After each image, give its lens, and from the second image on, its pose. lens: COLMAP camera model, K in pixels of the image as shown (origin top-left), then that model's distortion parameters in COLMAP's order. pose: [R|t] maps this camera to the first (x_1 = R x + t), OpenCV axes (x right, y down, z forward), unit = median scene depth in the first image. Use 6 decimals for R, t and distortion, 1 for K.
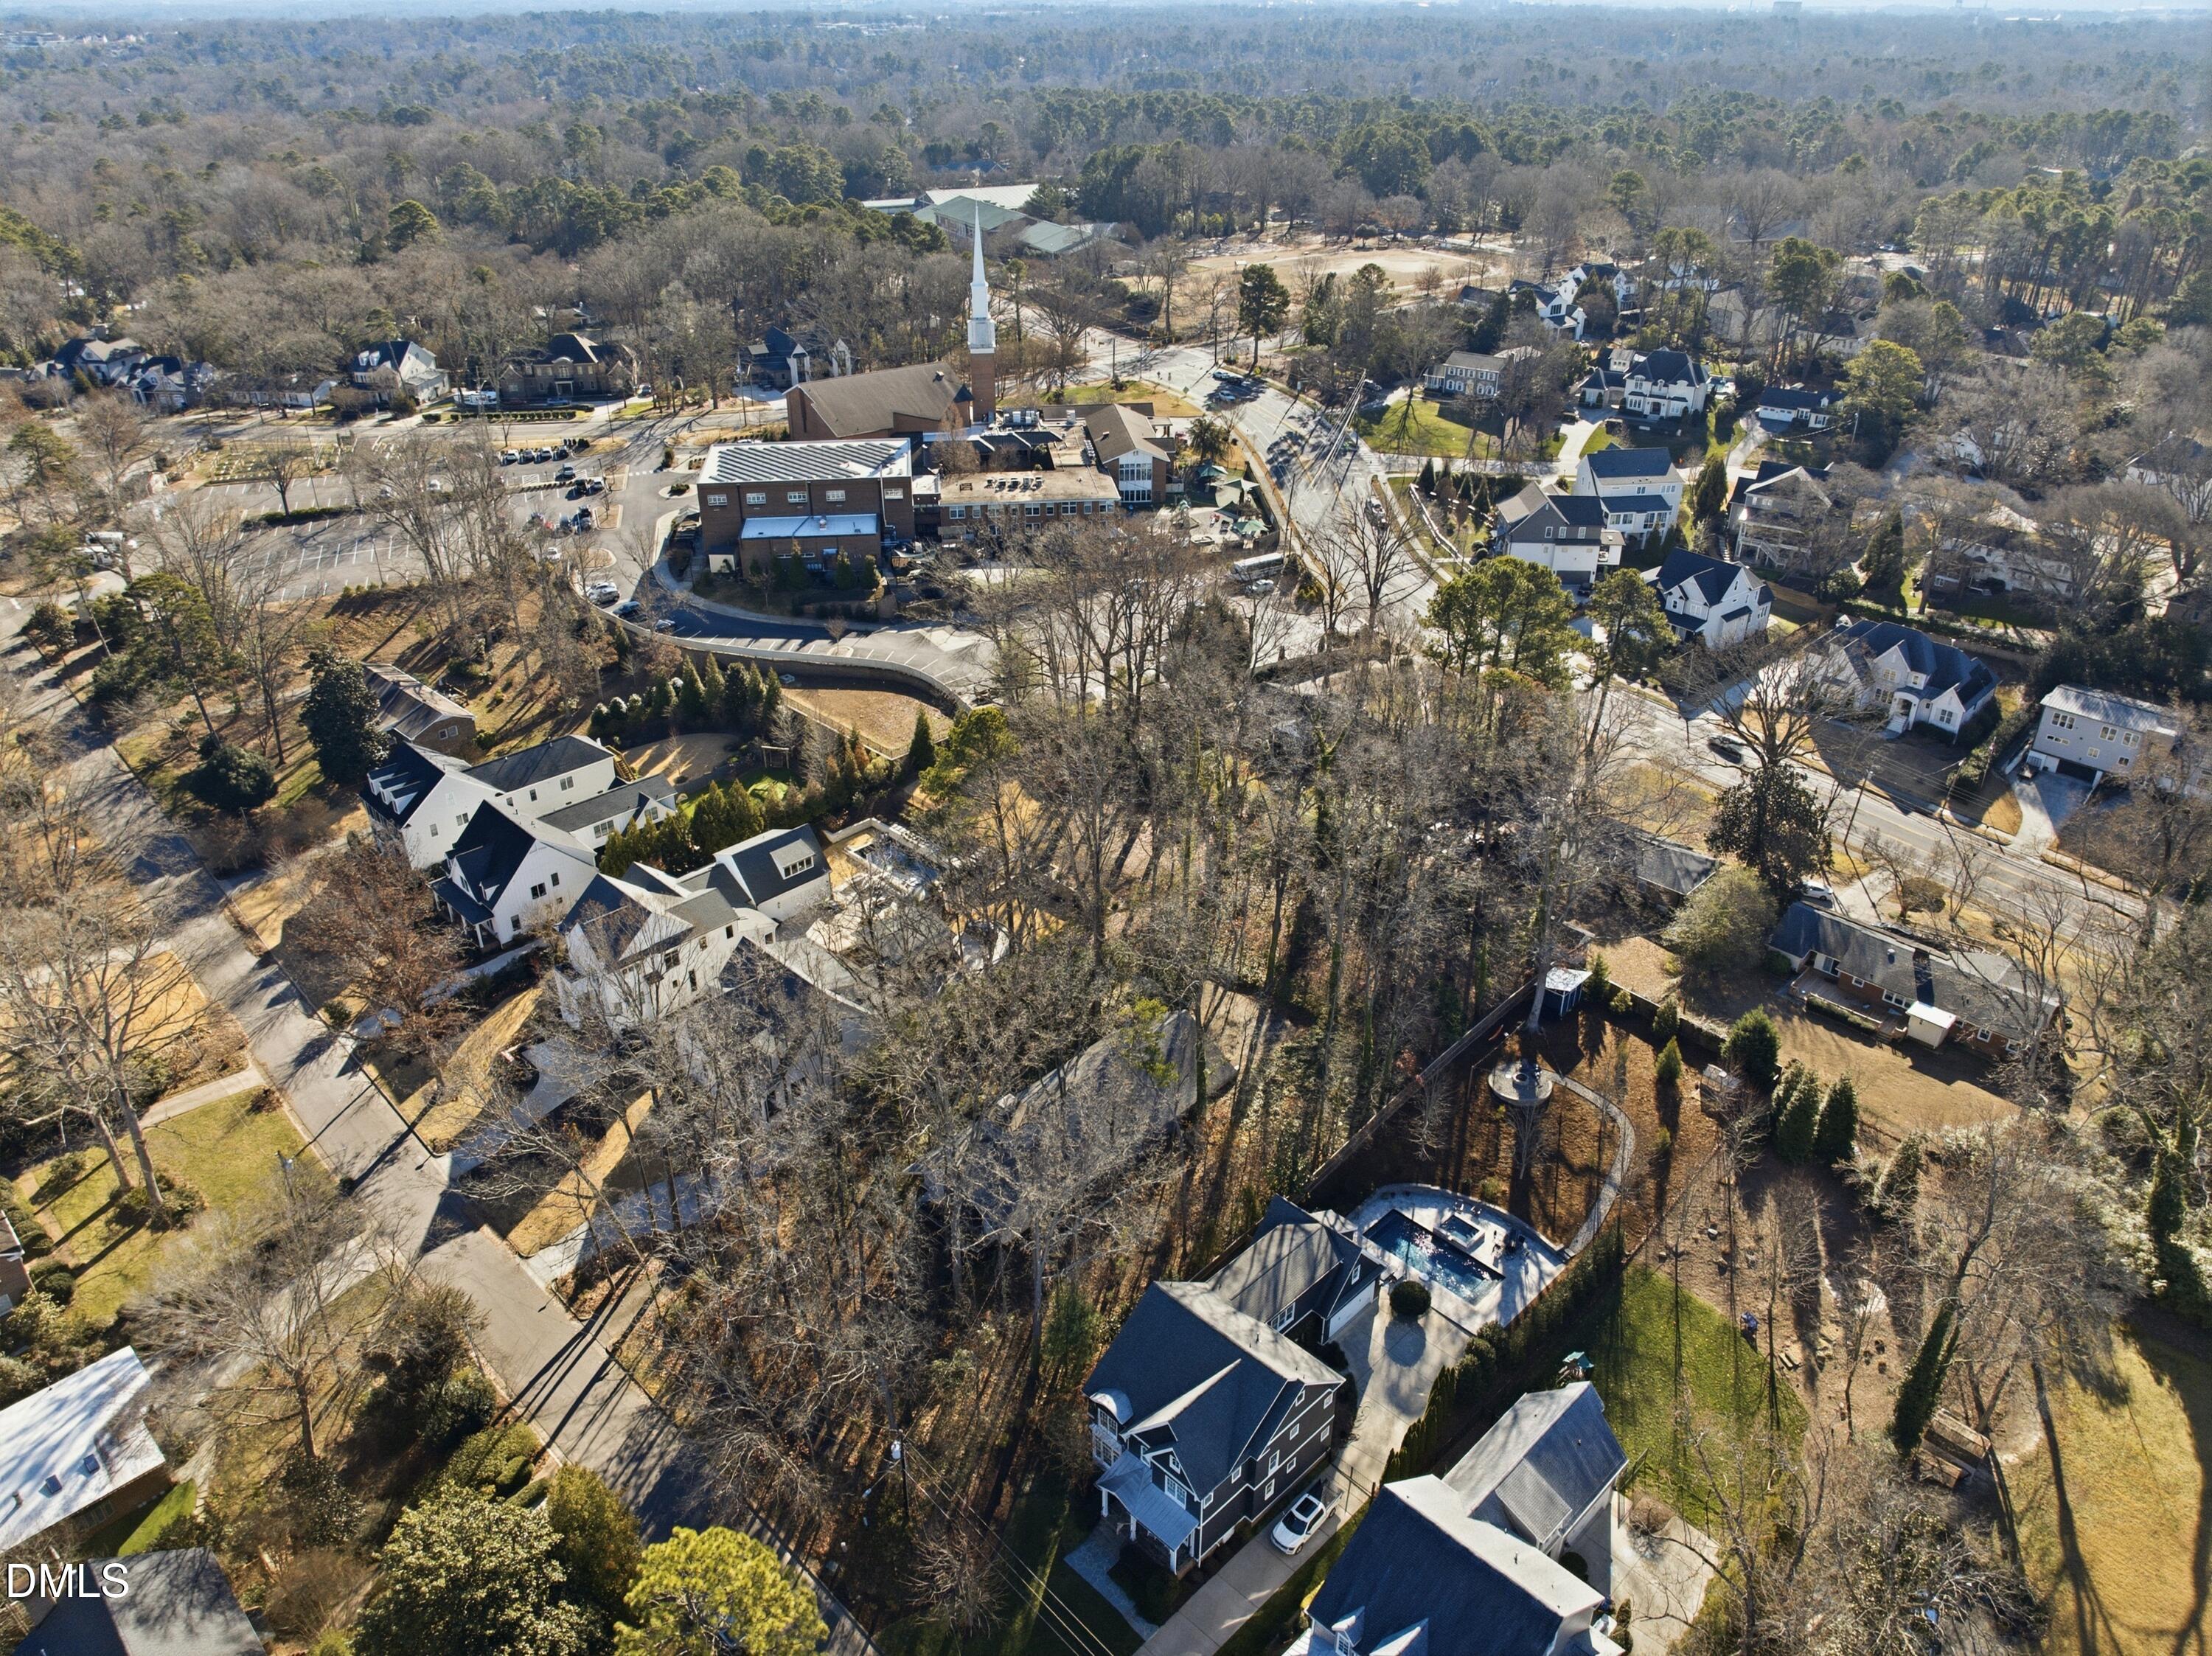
lens RADIAL K [[1569.1, 0, 1106.0], [0, 1569.1, 828.0], [0, 0, 1]] dist [-0.035838, 0.003476]
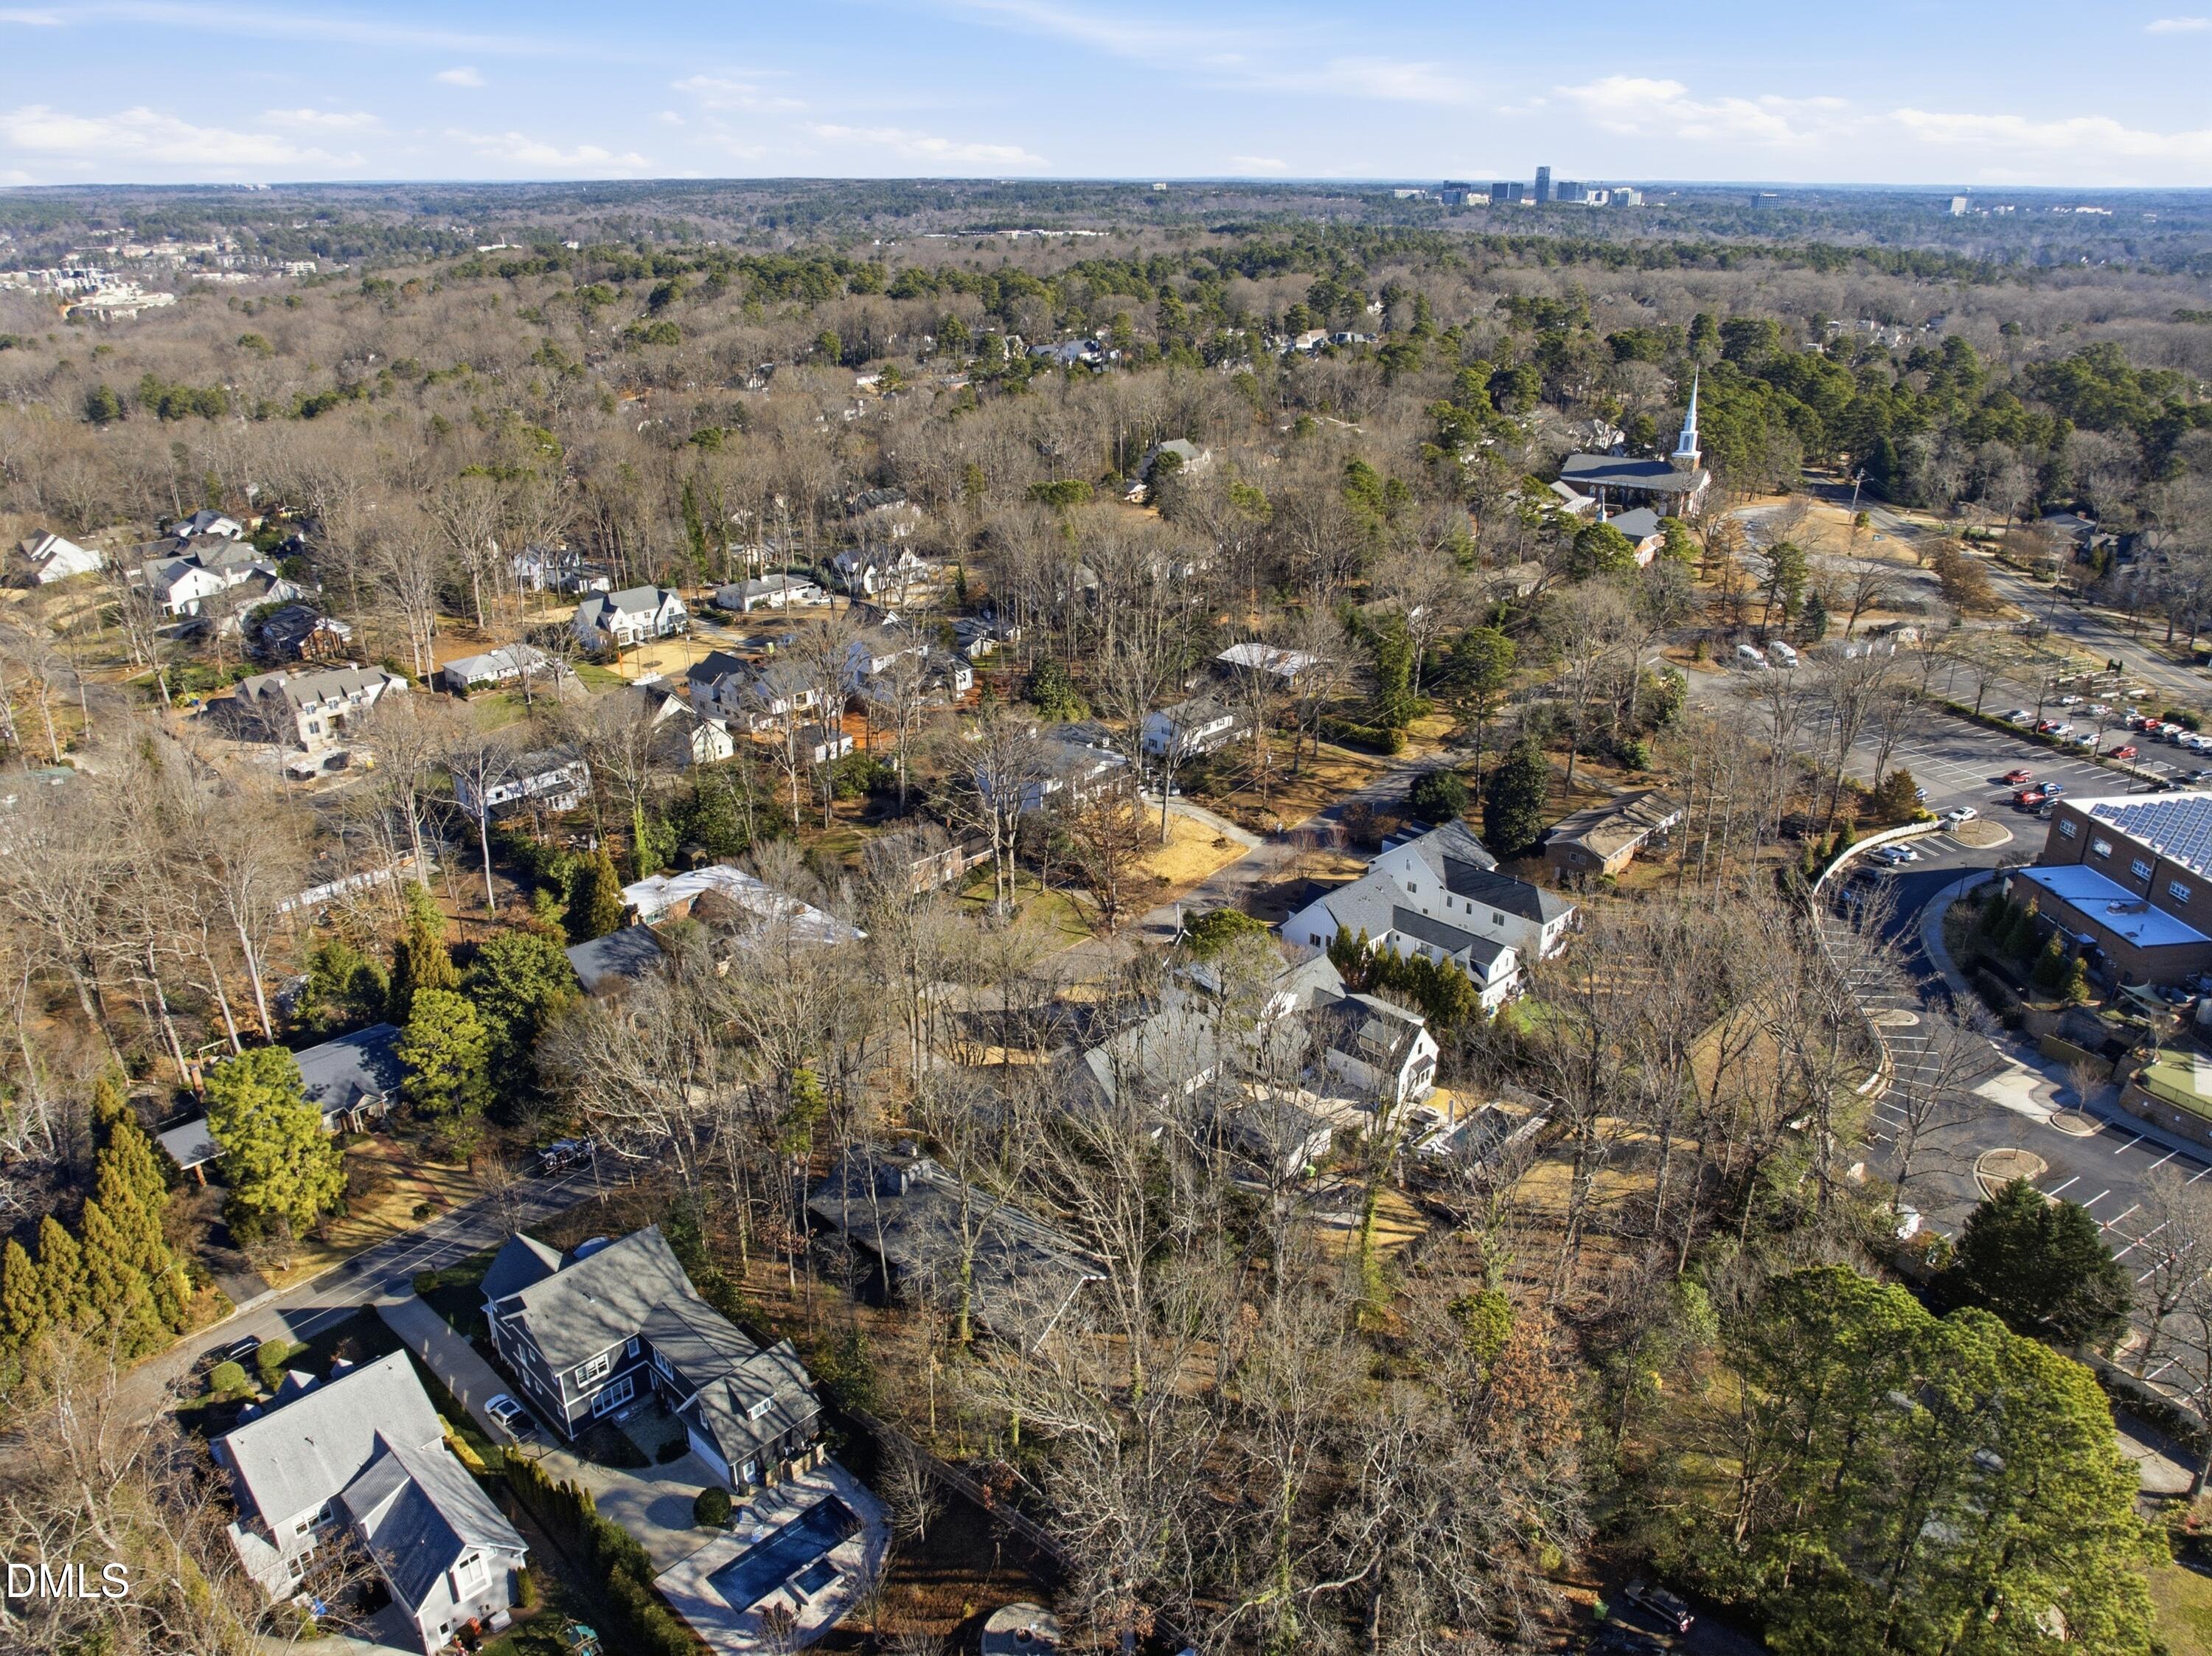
lens RADIAL K [[1569.1, 0, 1106.0], [0, 1569.1, 828.0], [0, 0, 1]] dist [-0.035838, 0.003476]
pose [[0.001922, 0.386447, -0.922310, 0.459006], [-0.484785, 0.807044, 0.337141, -0.235168], [0.874631, 0.446474, 0.188895, 0.429150]]
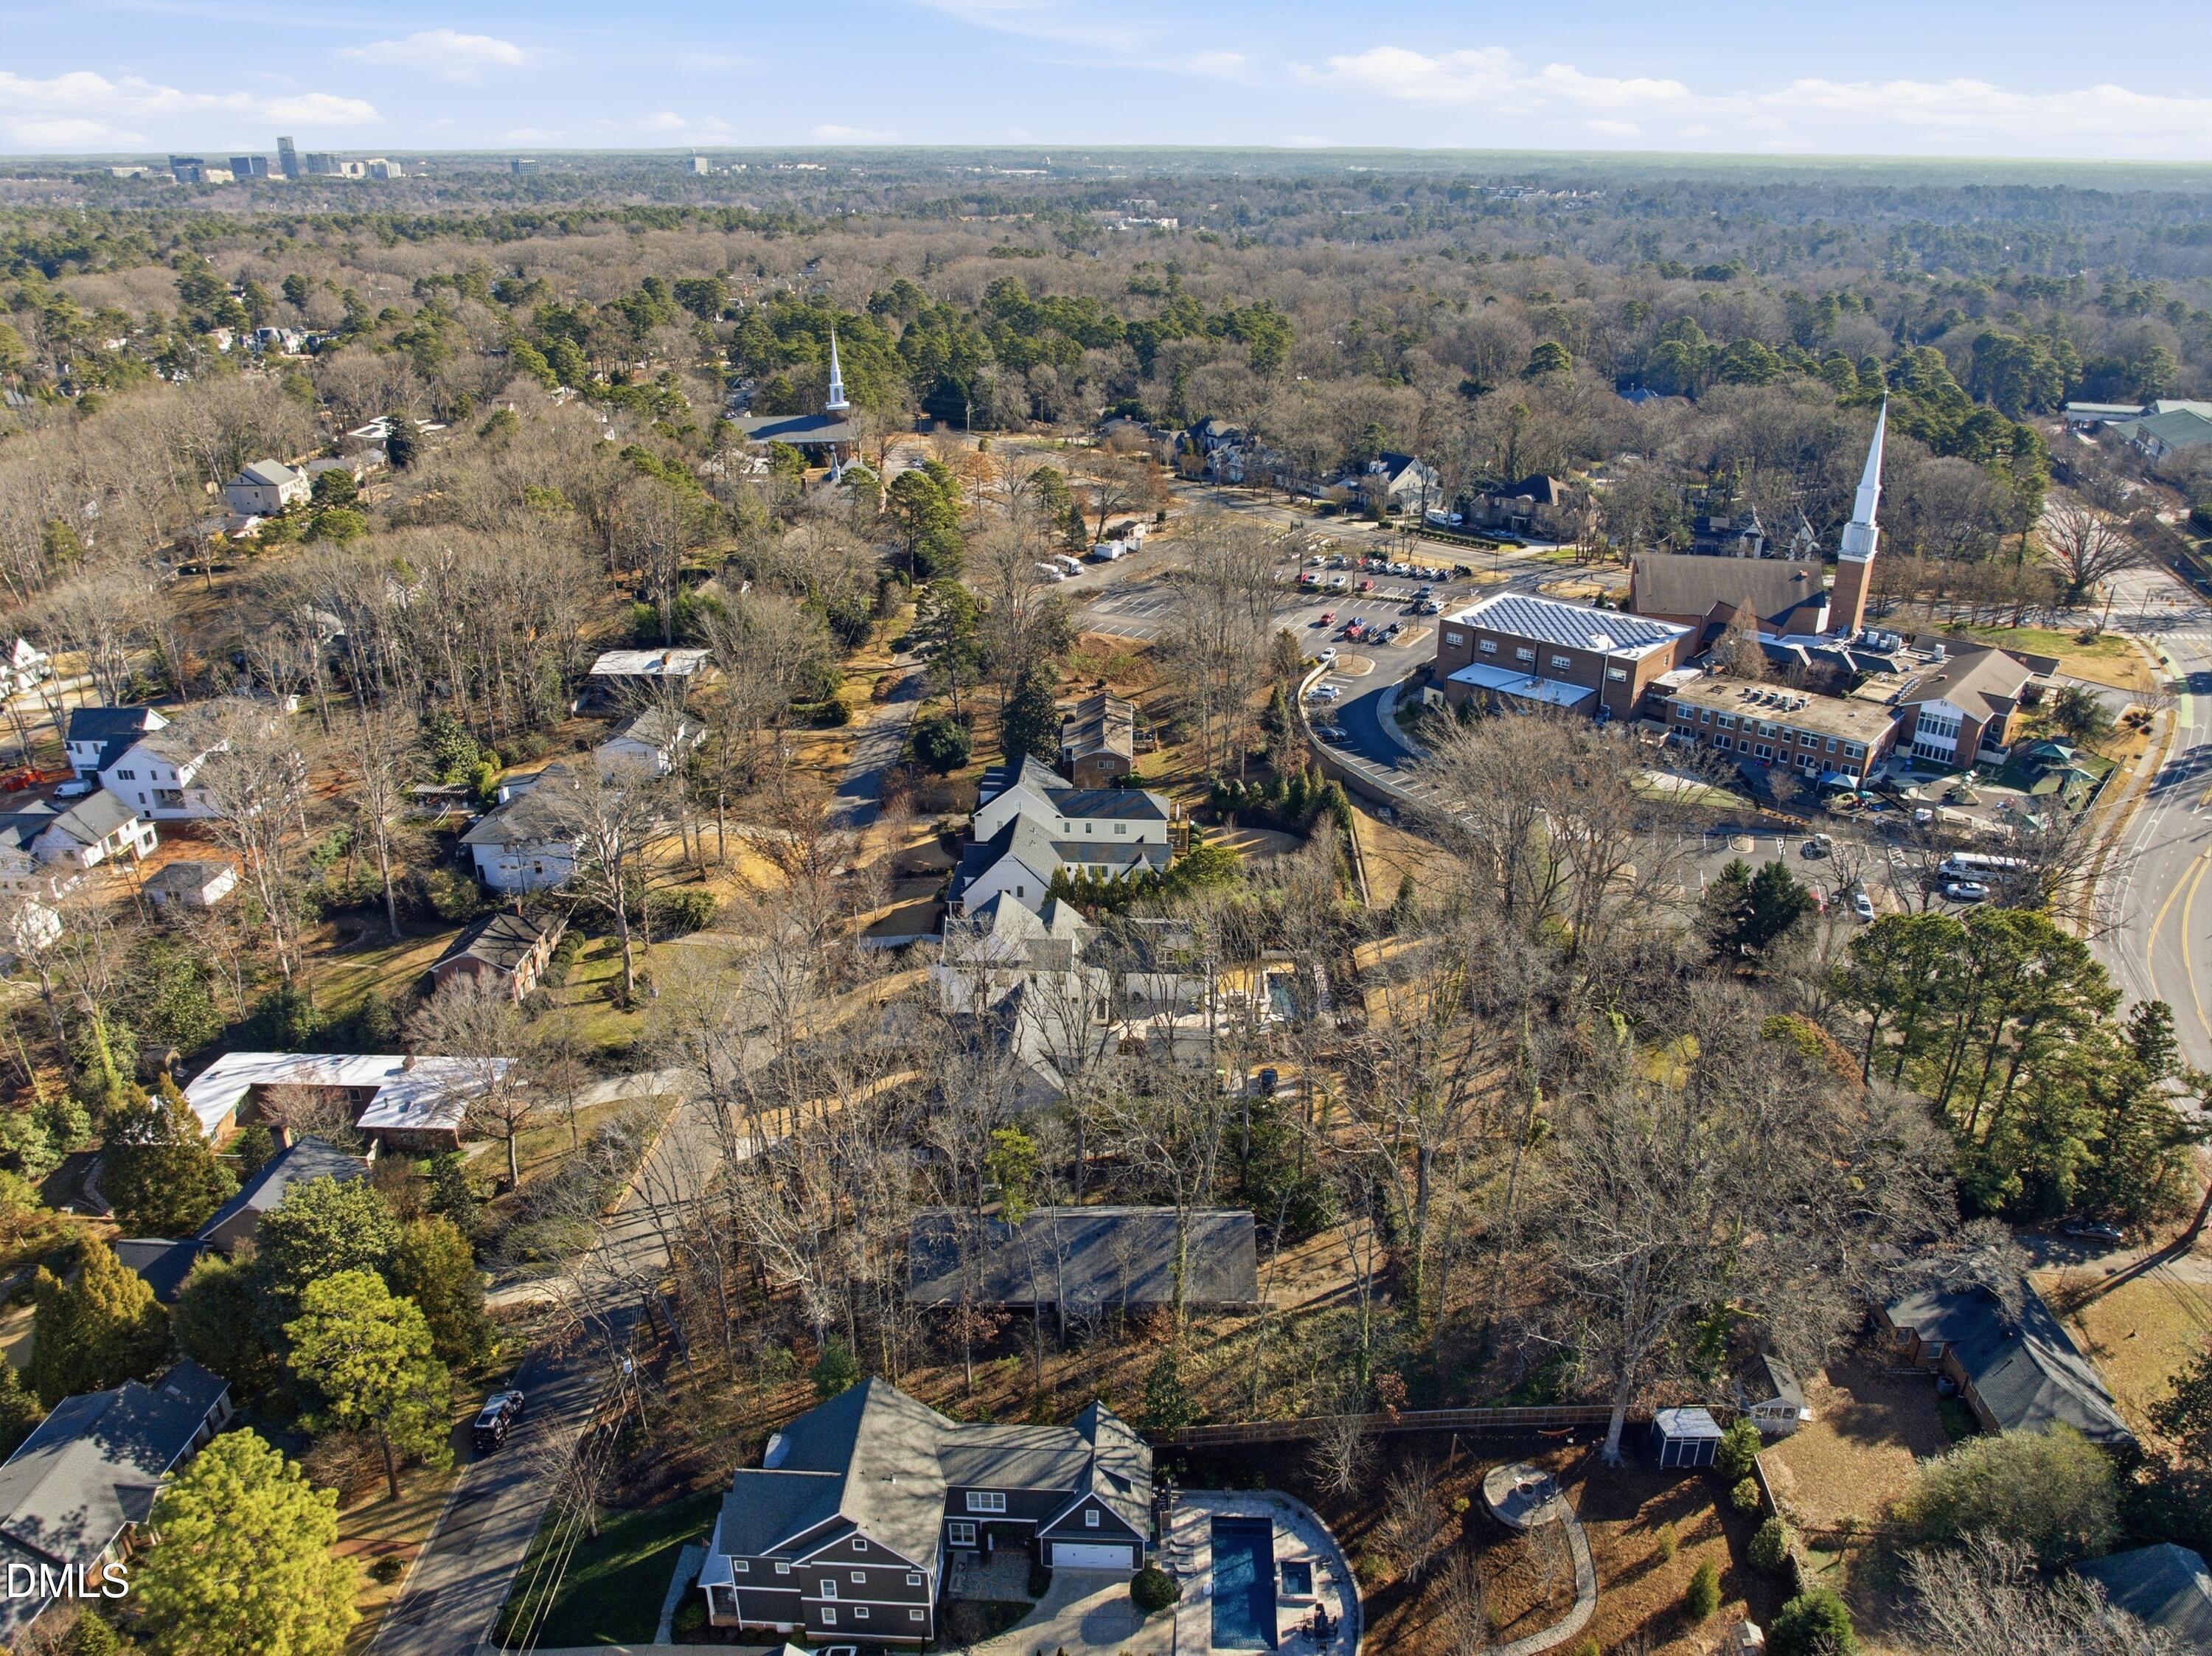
lens RADIAL K [[1569.1, 0, 1106.0], [0, 1569.1, 828.0], [0, 0, 1]] dist [-0.035838, 0.003476]
pose [[0.671259, 0.298218, -0.678585, 0.325455], [-0.358255, 0.931991, 0.055195, -0.068893], [0.648895, 0.206056, 0.732445, 0.128855]]
